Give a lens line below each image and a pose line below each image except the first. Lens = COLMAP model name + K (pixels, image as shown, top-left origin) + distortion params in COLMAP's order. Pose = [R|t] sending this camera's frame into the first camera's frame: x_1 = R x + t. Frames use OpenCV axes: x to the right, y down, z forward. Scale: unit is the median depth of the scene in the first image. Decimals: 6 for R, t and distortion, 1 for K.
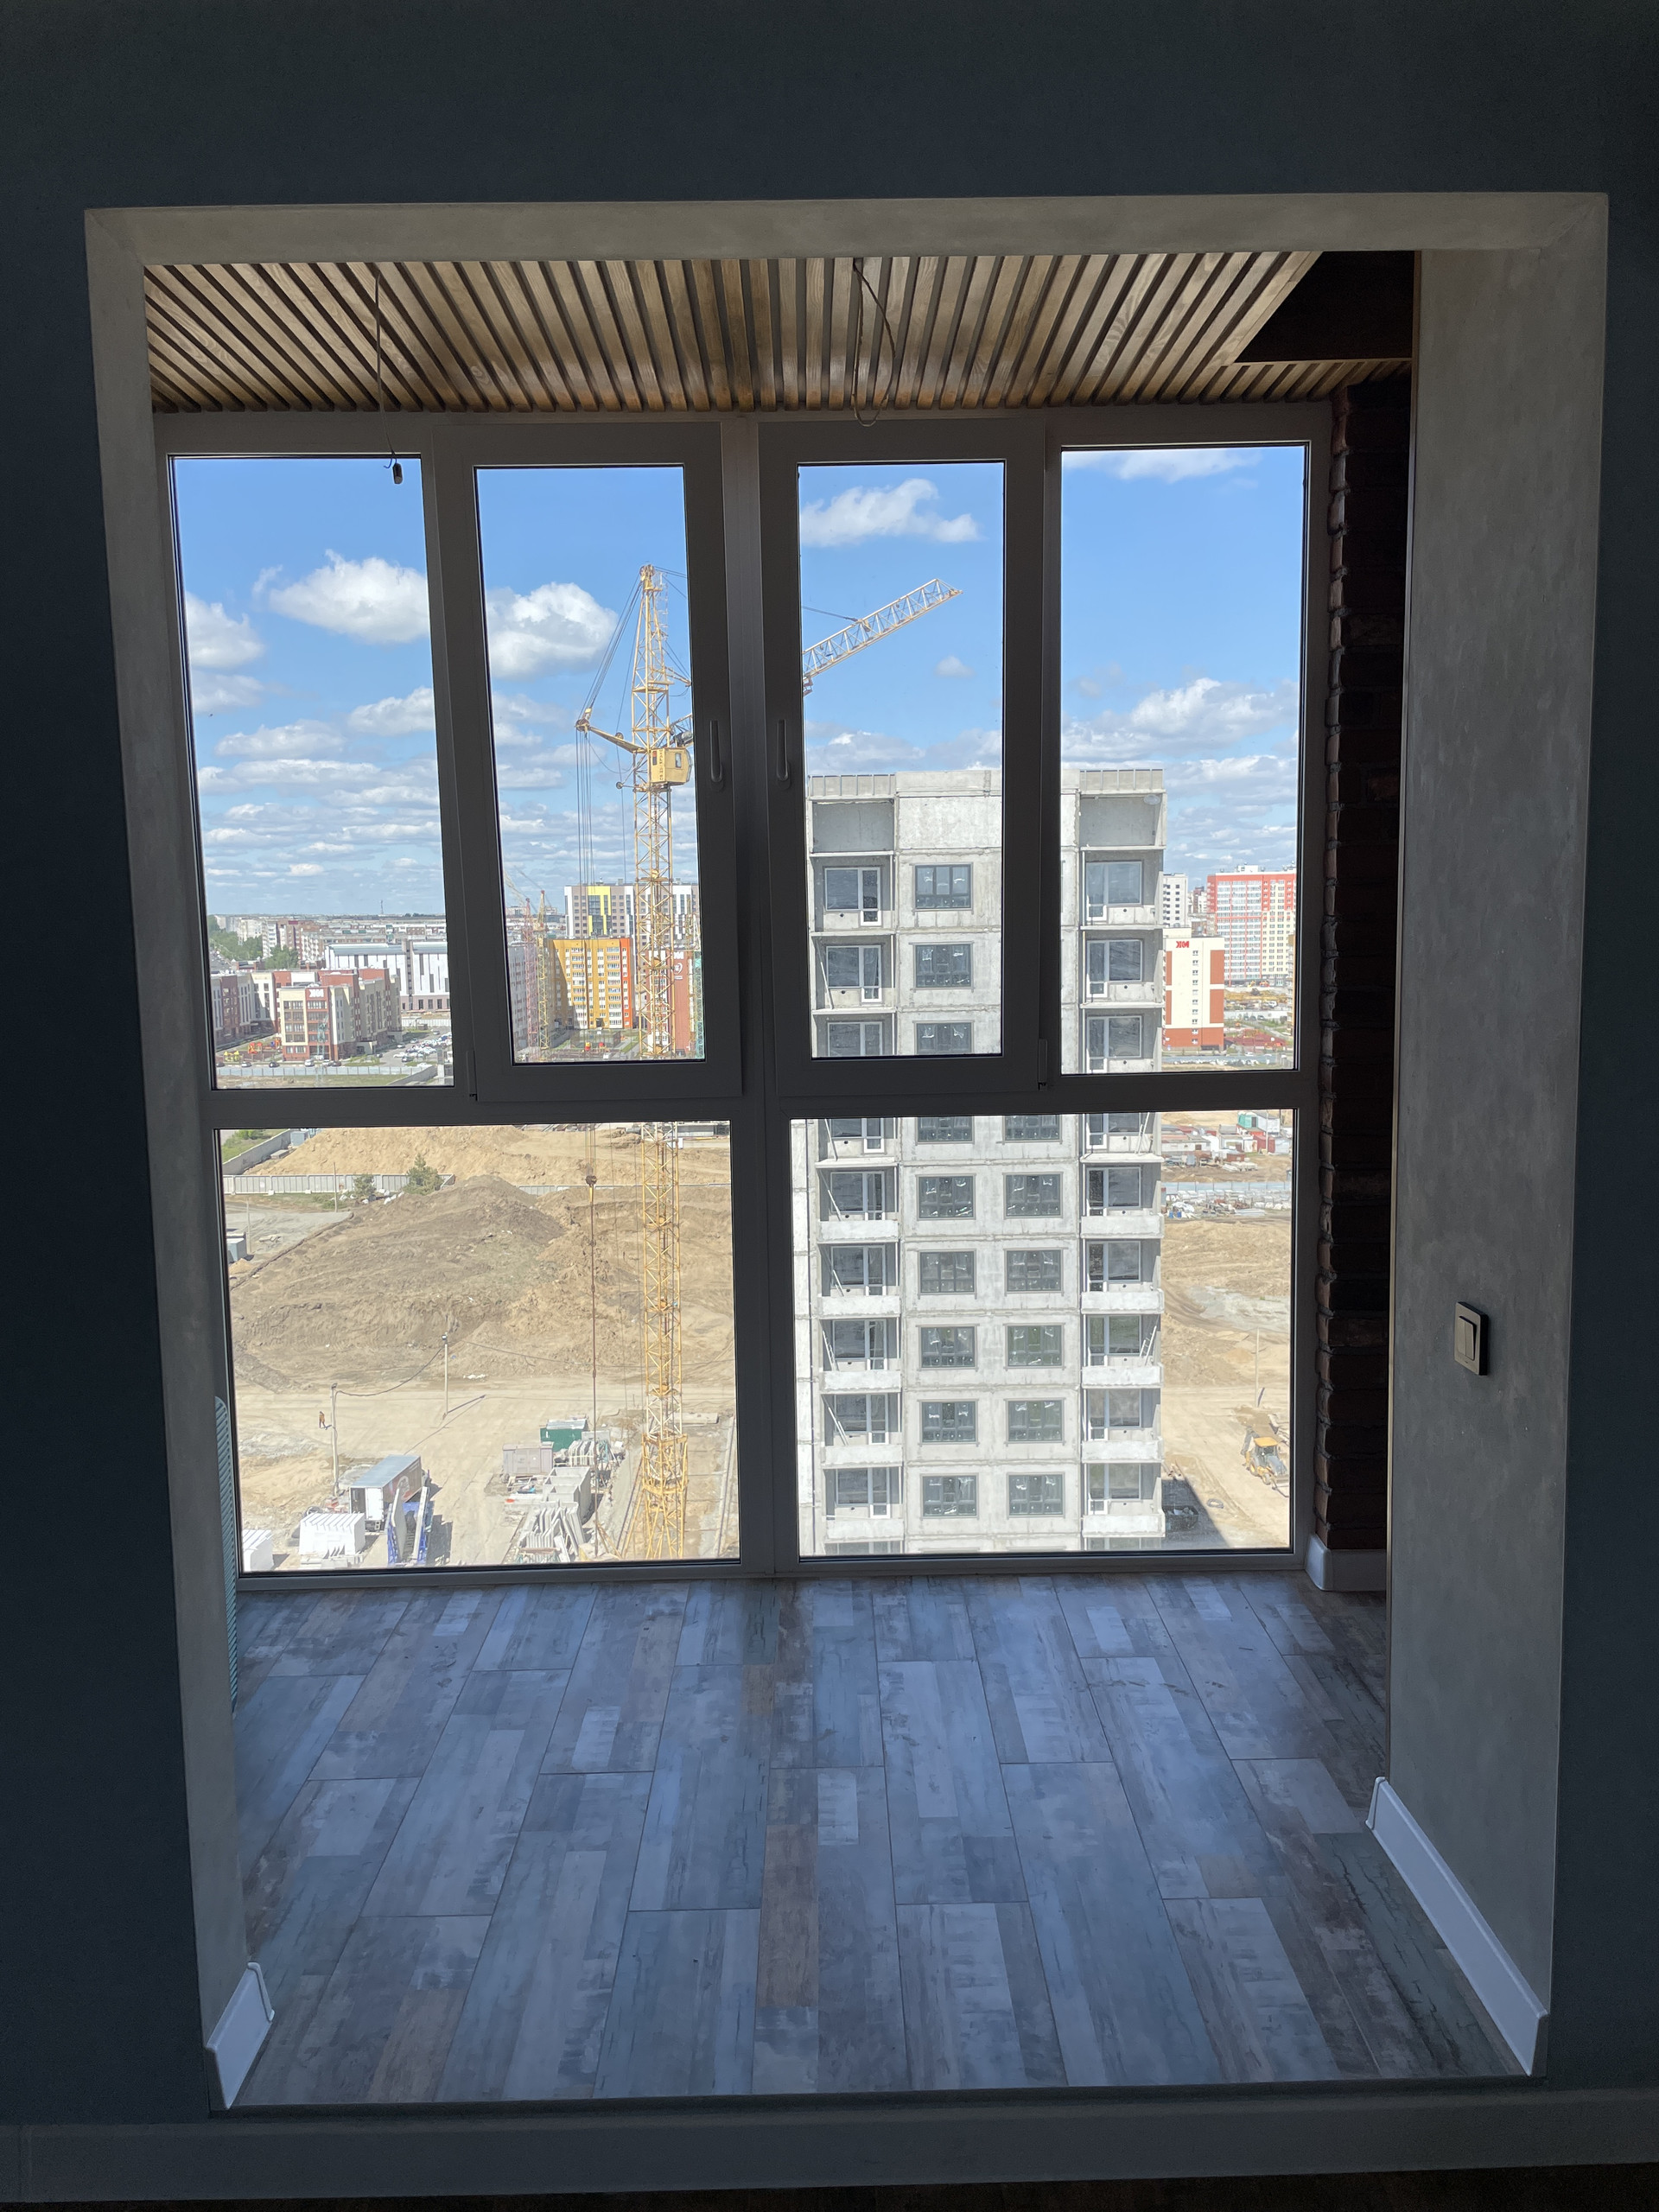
lens RADIAL K [[1679.3, 0, 829.5], [0, 1679.3, 1106.0], [0, 0, 1]] dist [0.041183, -0.005934]
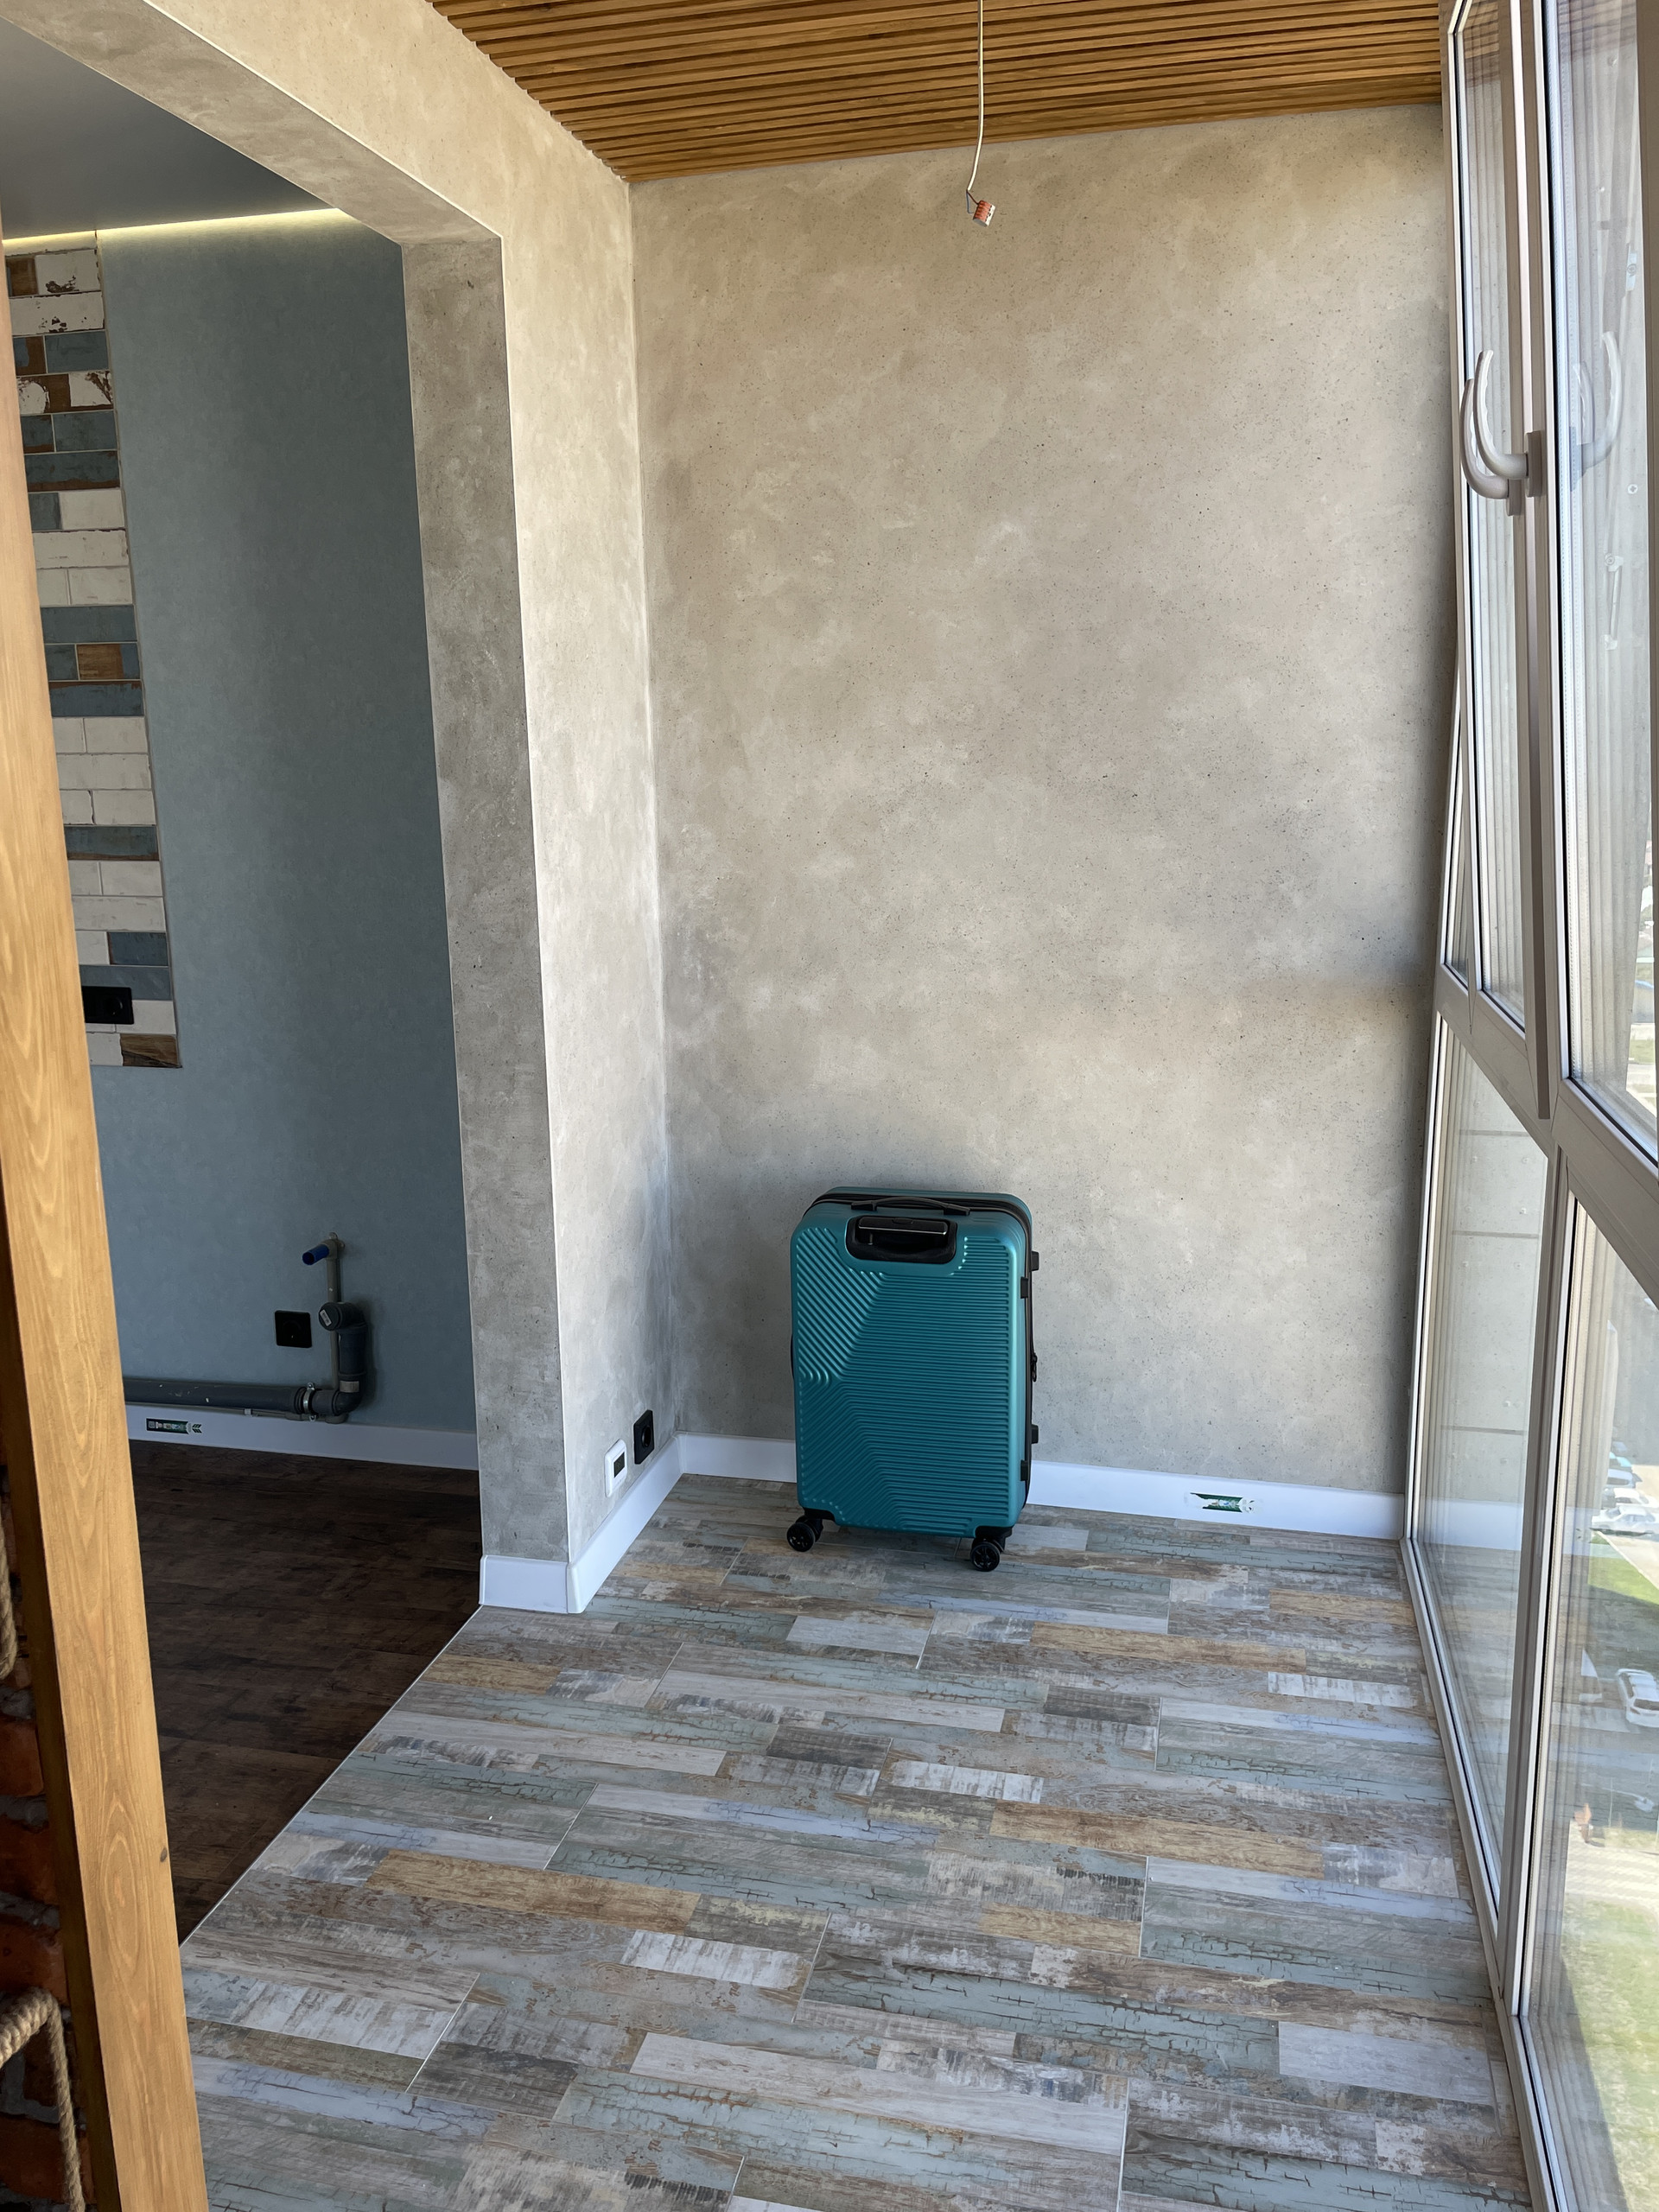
lens RADIAL K [[1679.3, 0, 829.5], [0, 1679.3, 1106.0], [0, 0, 1]] dist [0.041183, -0.005934]
pose [[-0.238671, 0.219449, -0.945980, 0.638413], [-0.094115, 0.964319, 0.247448, -0.151568], [0.966529, 0.148090, -0.209502, 1.168319]]
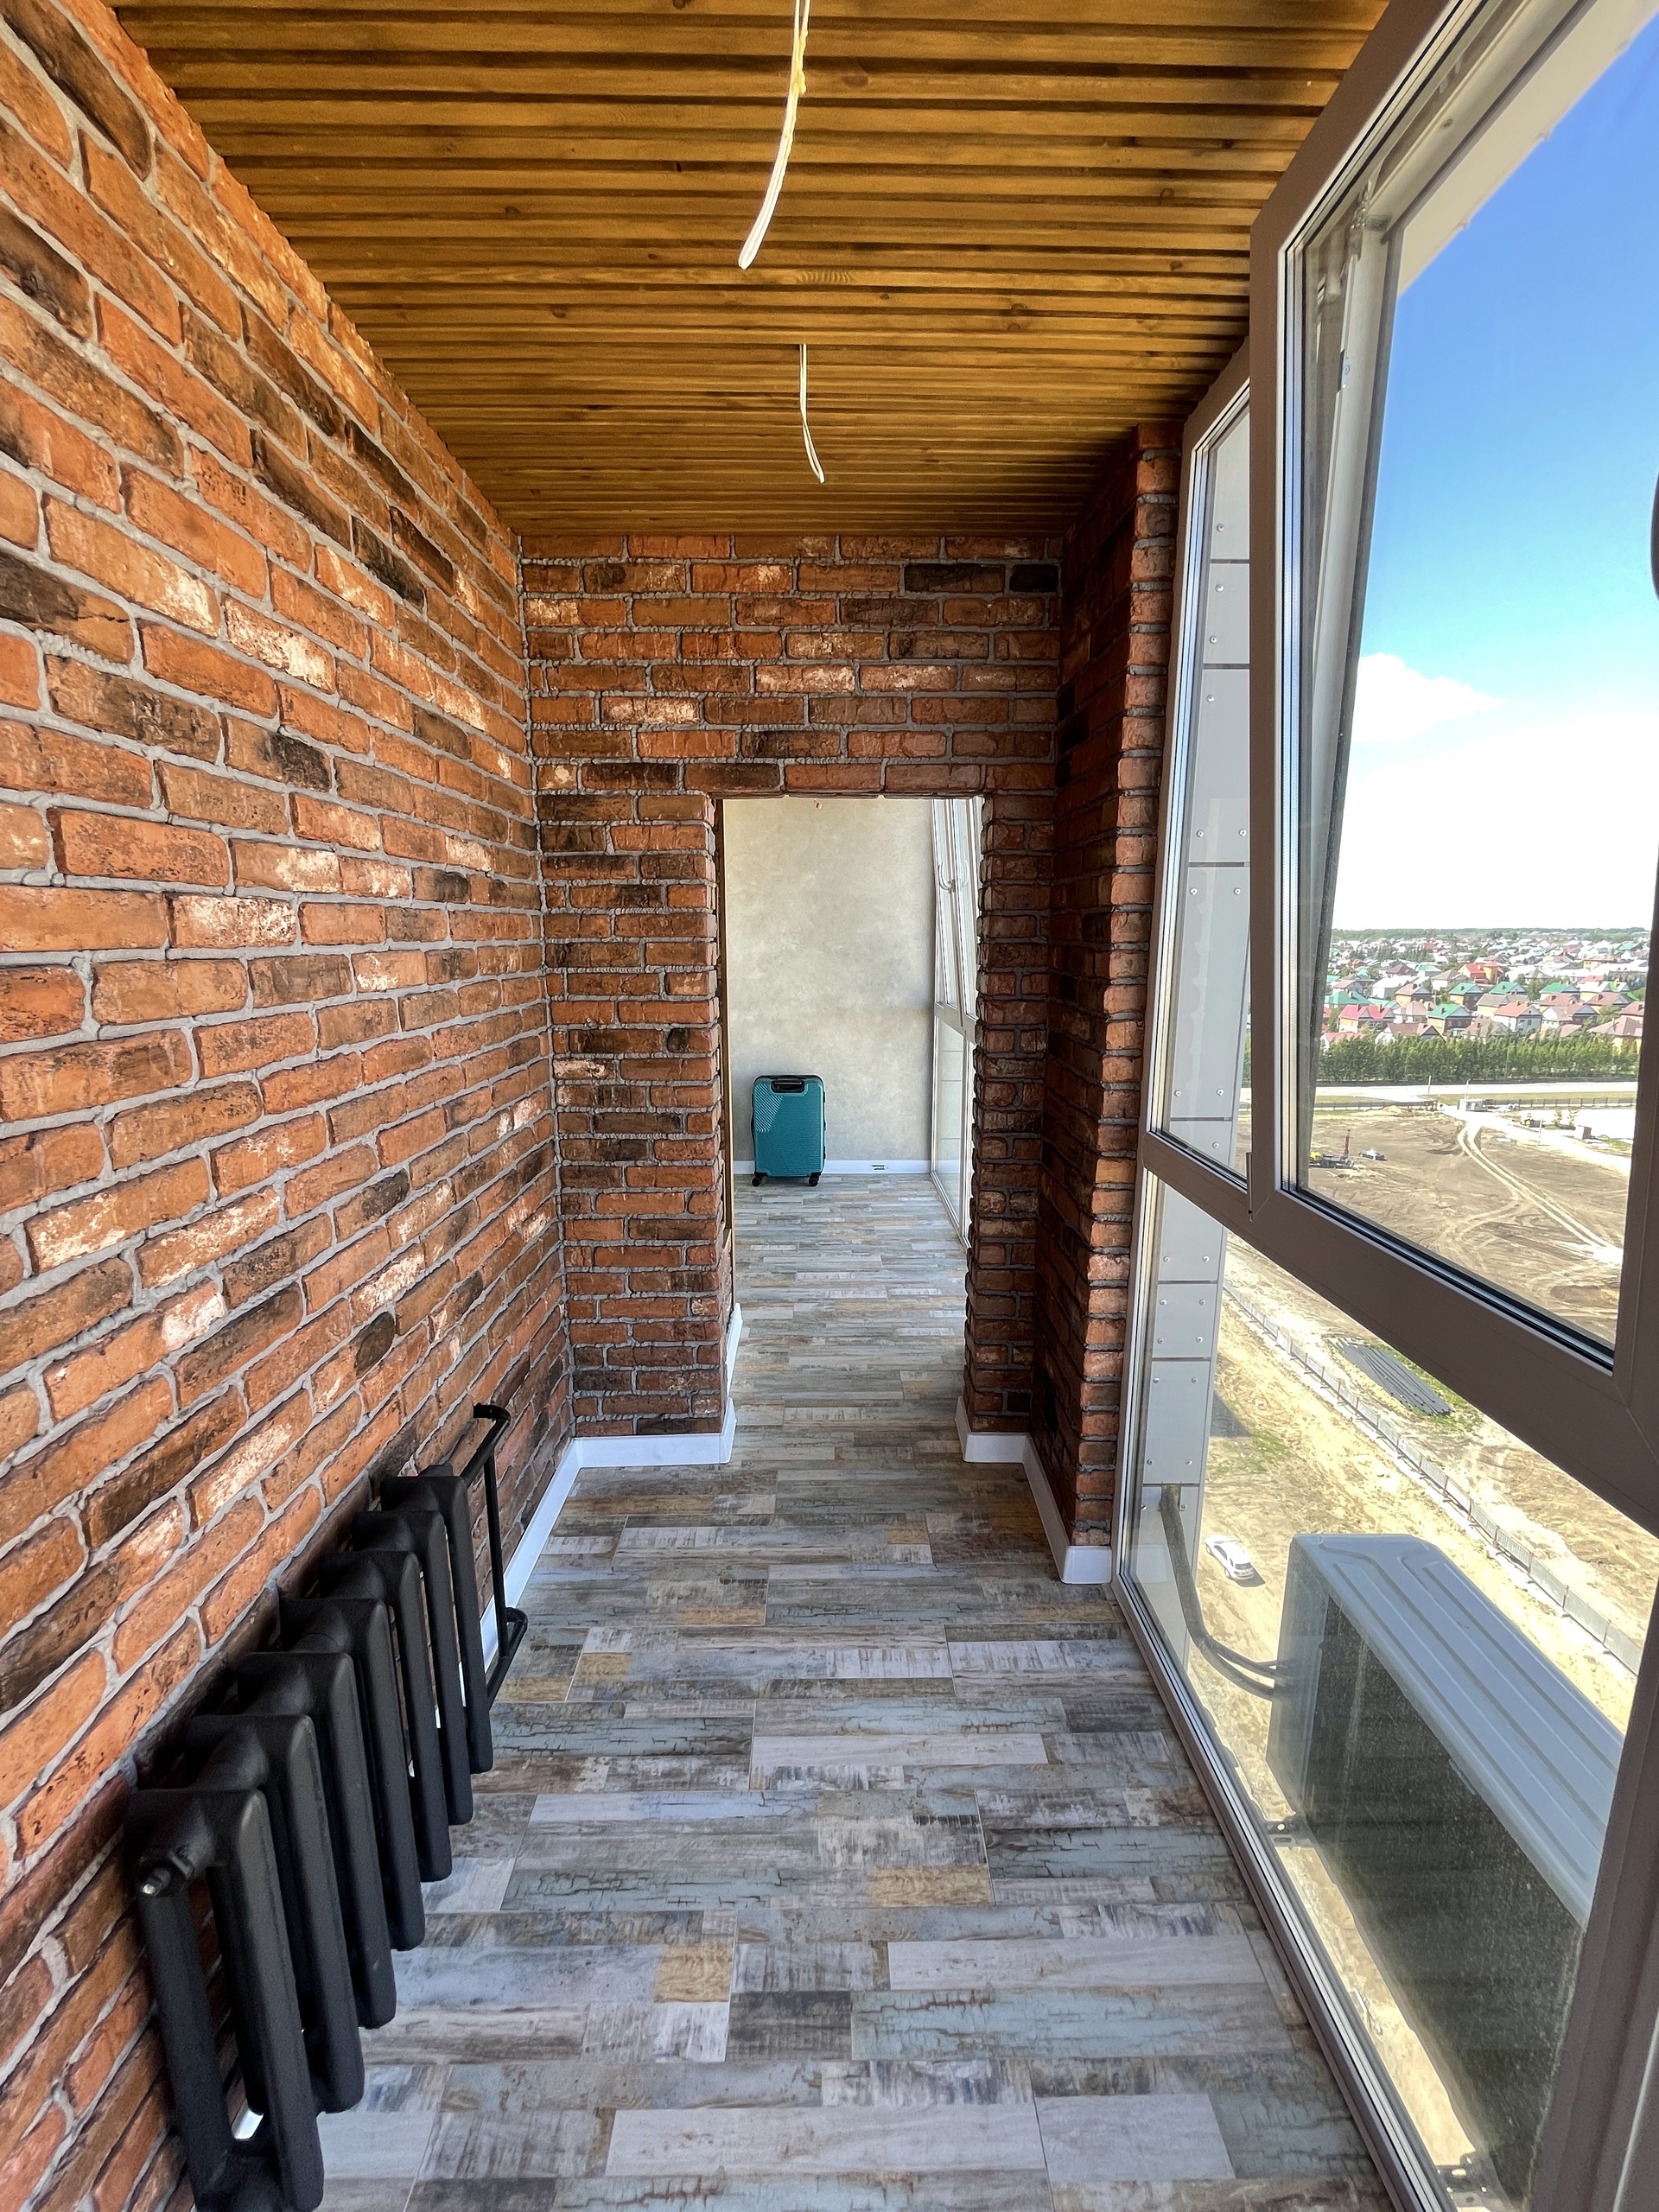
lens RADIAL K [[889.6, 0, 833.9], [0, 889.6, 1110.2], [0, 0, 1]] dist [-0.002029, -0.000303]
pose [[0.005547, 0.210980, -0.977475, 1.518125], [-0.115339, 0.971101, 0.208950, -0.166569], [0.993311, 0.111582, 0.029721, 1.045505]]
